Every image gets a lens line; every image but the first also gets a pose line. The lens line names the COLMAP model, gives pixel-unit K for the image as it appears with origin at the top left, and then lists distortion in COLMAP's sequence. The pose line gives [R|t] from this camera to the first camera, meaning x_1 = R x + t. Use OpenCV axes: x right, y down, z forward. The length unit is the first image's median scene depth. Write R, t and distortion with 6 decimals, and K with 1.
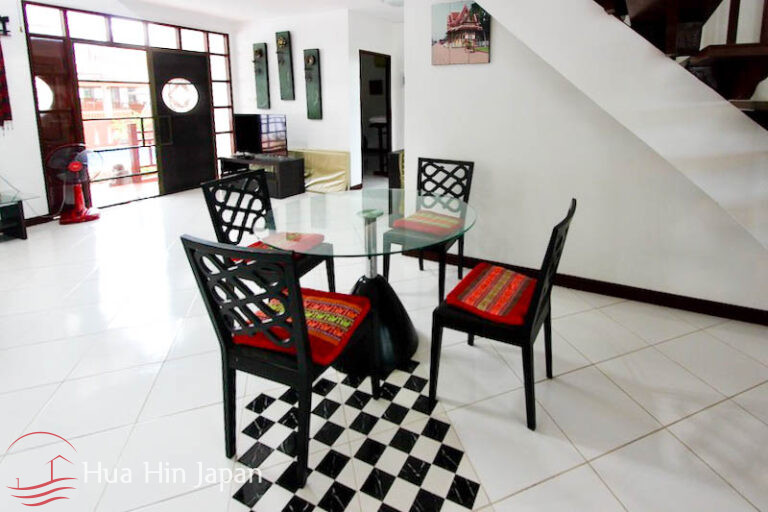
lens RADIAL K [[359.1, 0, 384.1], [0, 359.1, 282.4], [0, 0, 1]] dist [-0.024765, 0.008764]
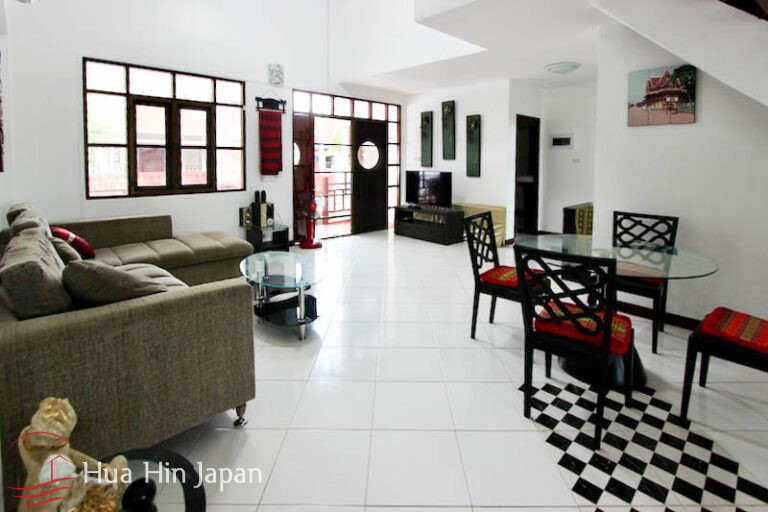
lens RADIAL K [[370.5, 0, 387.9], [0, 370.5, 288.8], [0, 0, 1]] dist [-0.017467, 0.000620]
pose [[0.948676, 0.100919, -0.299715, -0.131457], [-0.141596, 0.982961, -0.117210, 0.062537], [0.282779, 0.153633, 0.946801, -0.107594]]
